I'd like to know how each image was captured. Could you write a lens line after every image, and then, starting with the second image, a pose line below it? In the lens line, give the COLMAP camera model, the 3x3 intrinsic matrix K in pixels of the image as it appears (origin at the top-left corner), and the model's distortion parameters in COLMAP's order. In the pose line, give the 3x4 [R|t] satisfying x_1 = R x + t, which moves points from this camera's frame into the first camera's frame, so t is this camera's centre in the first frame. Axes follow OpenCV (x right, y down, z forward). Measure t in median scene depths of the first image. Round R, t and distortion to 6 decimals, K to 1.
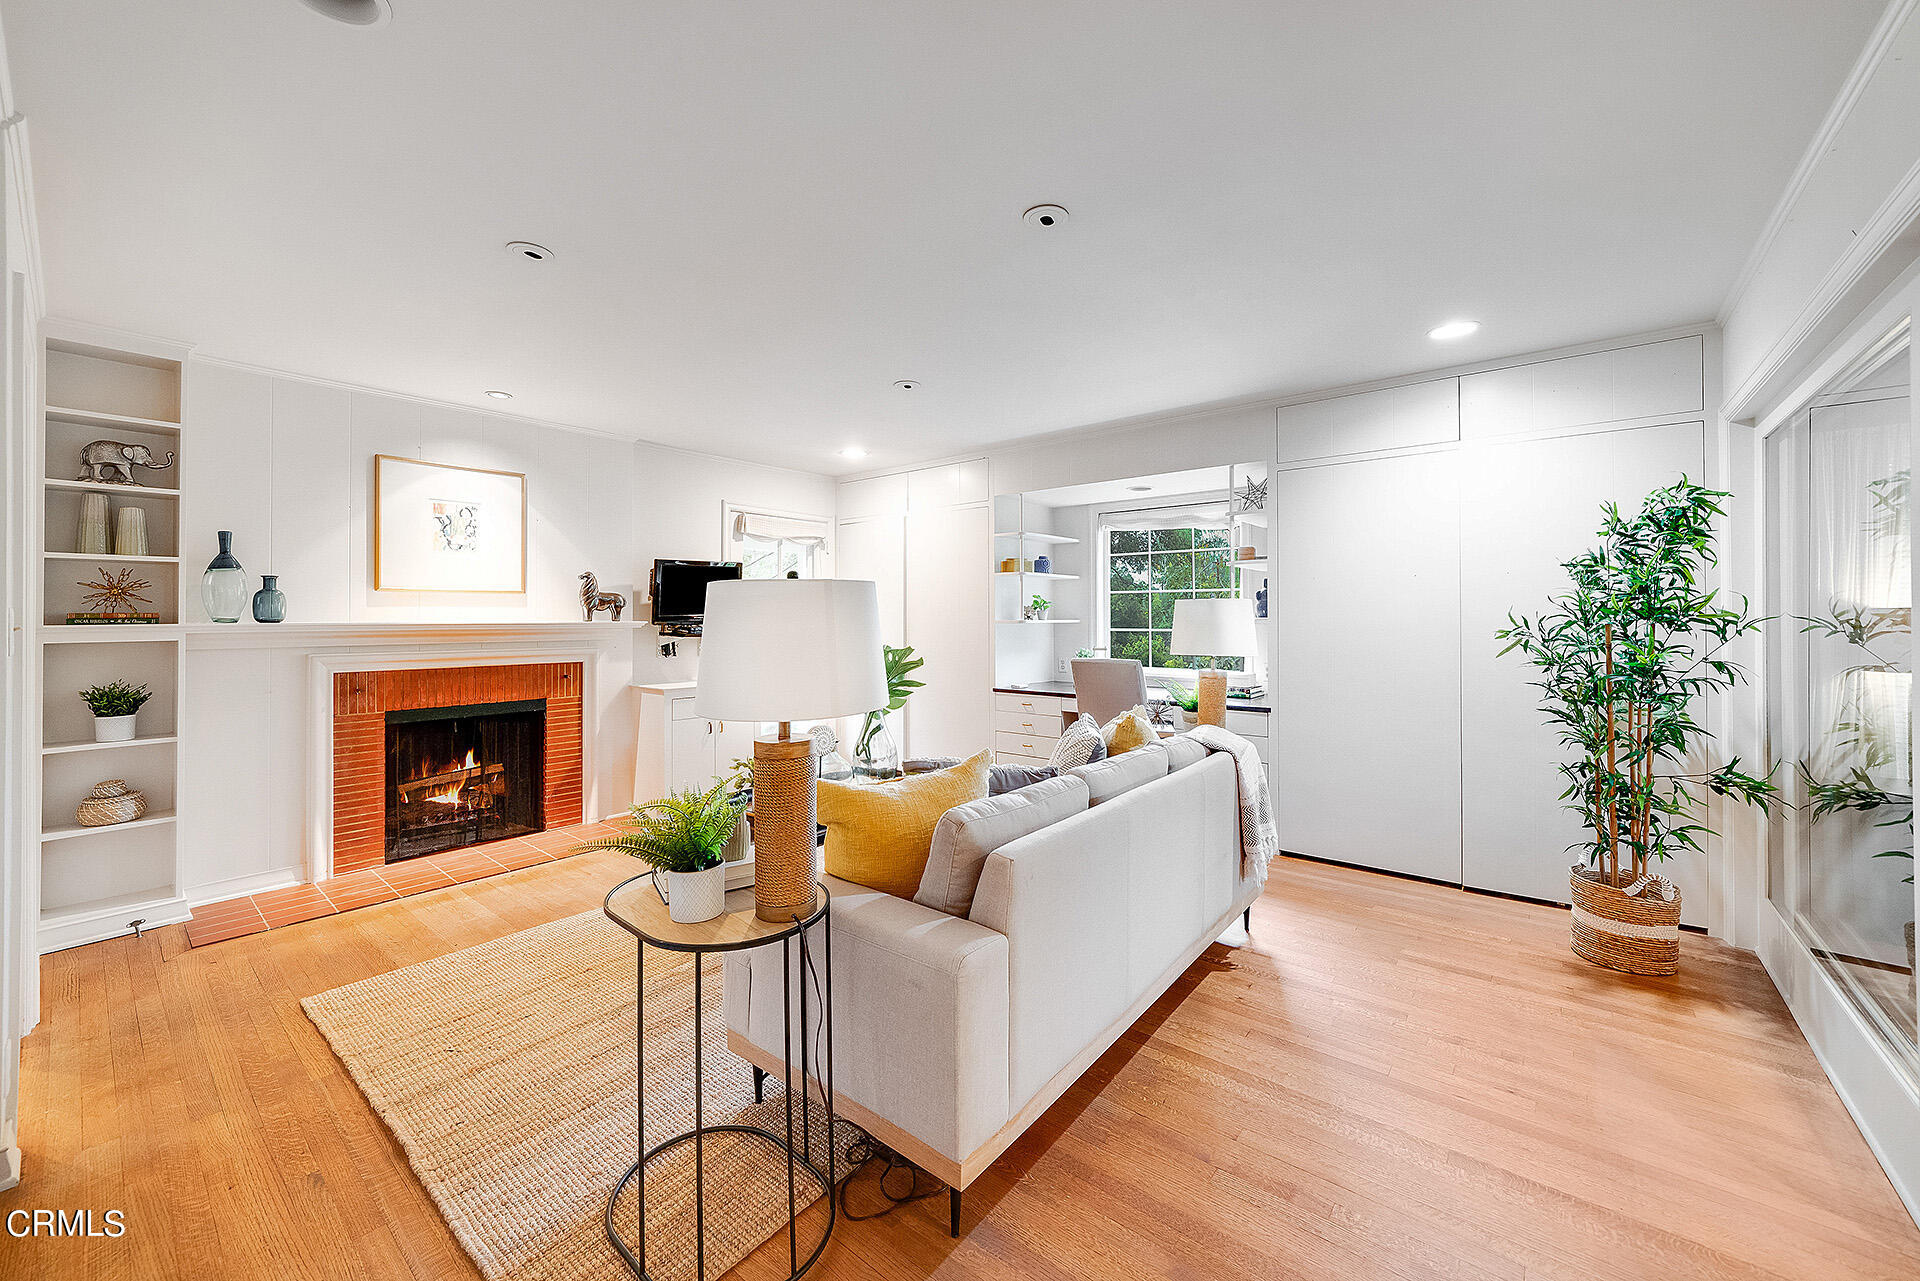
lens RADIAL K [[735.6, 0, 962.2], [0, 735.6, 620.6], [0, 0, 1]] dist [0.000240, 0.000159]
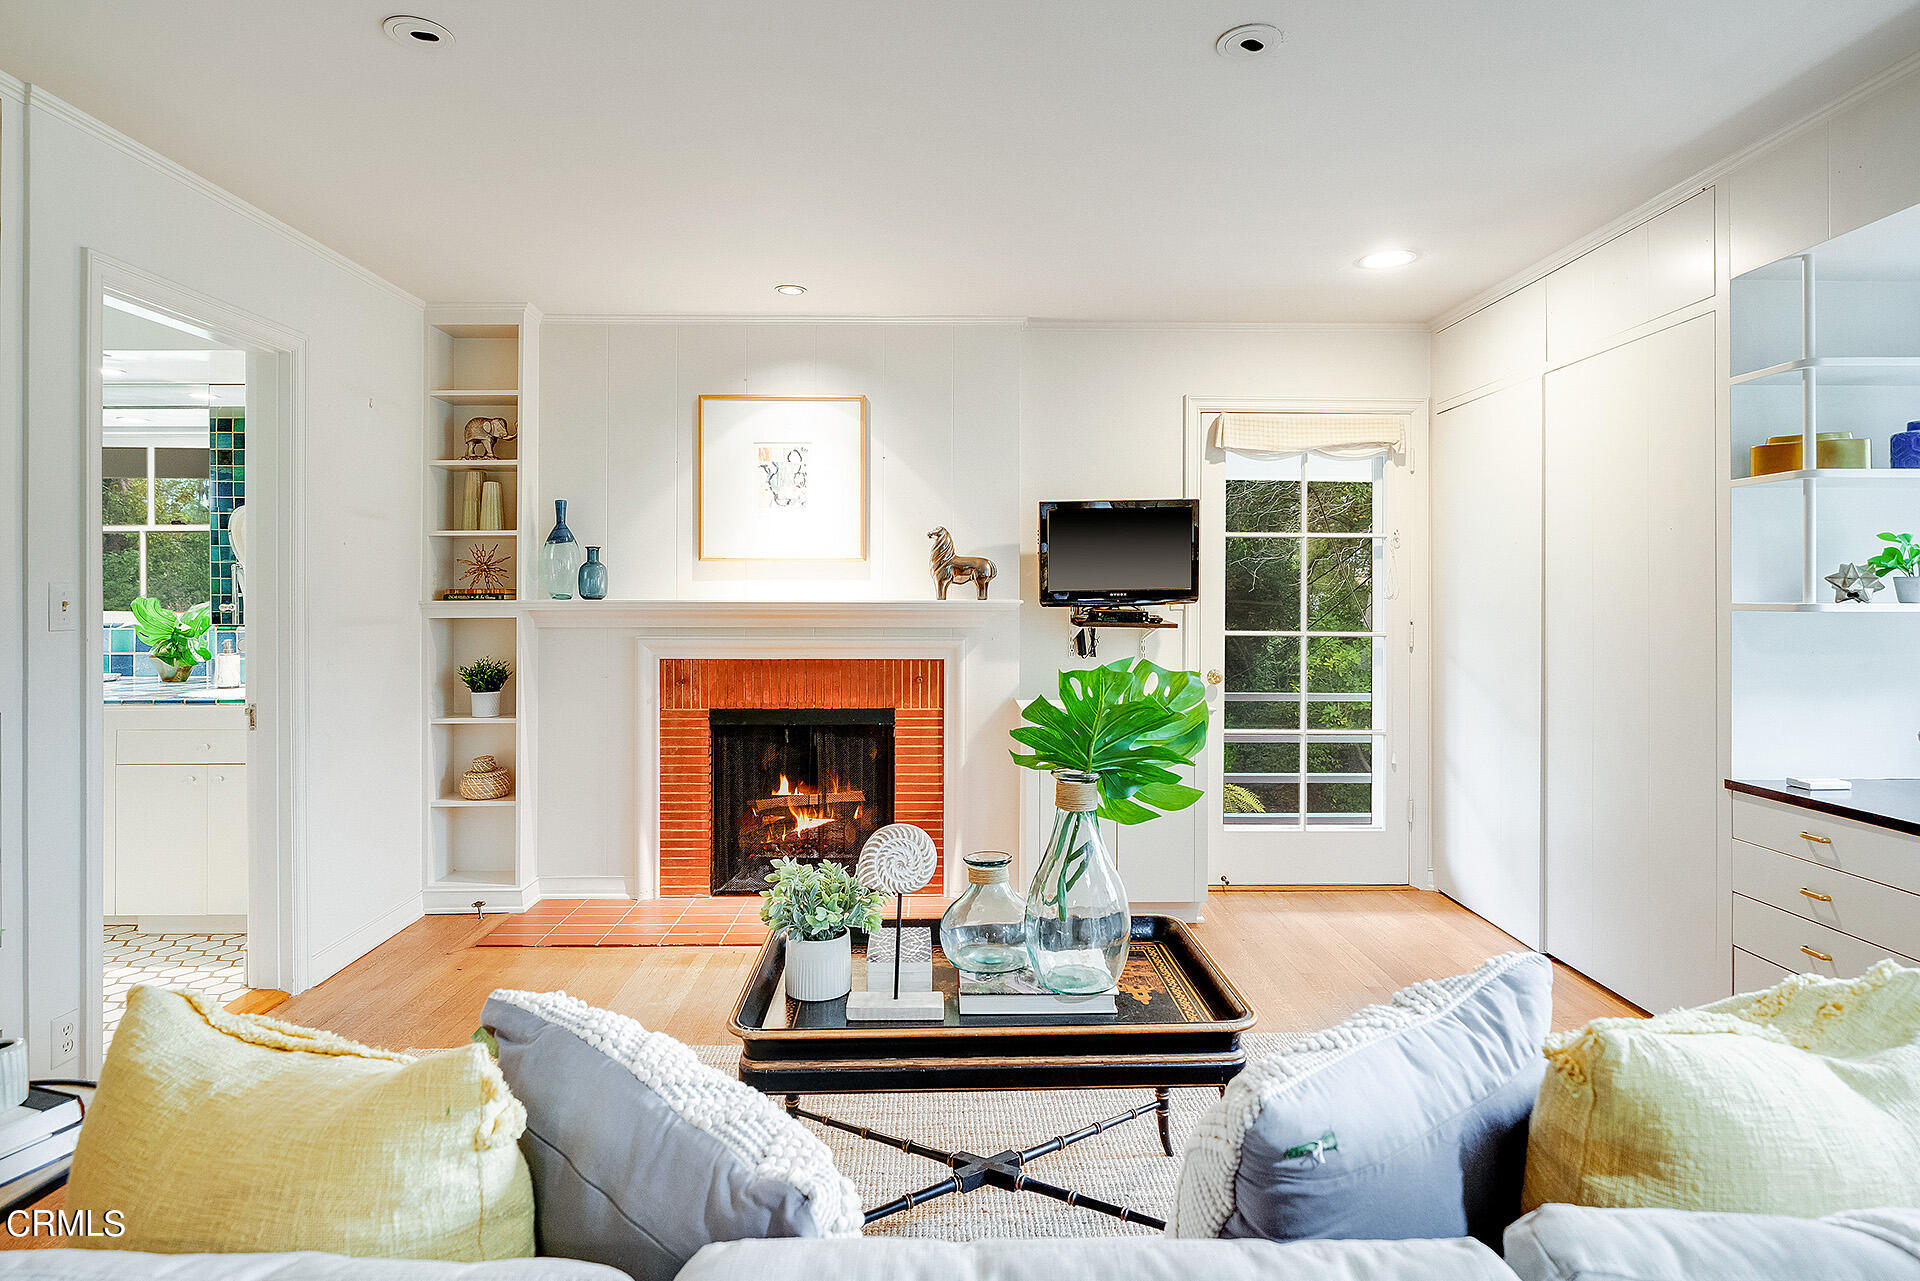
lens RADIAL K [[1022.0, 0, 963.6], [0, 1022.0, 597.7], [0, 0, 1]] dist [-0.002157, 0.000004]
pose [[0.646894, 0.003523, -0.762572, 0.265608], [-0.005048, 0.999987, 0.000338, -0.001612], [0.762563, 0.003631, 0.646904, 0.485288]]
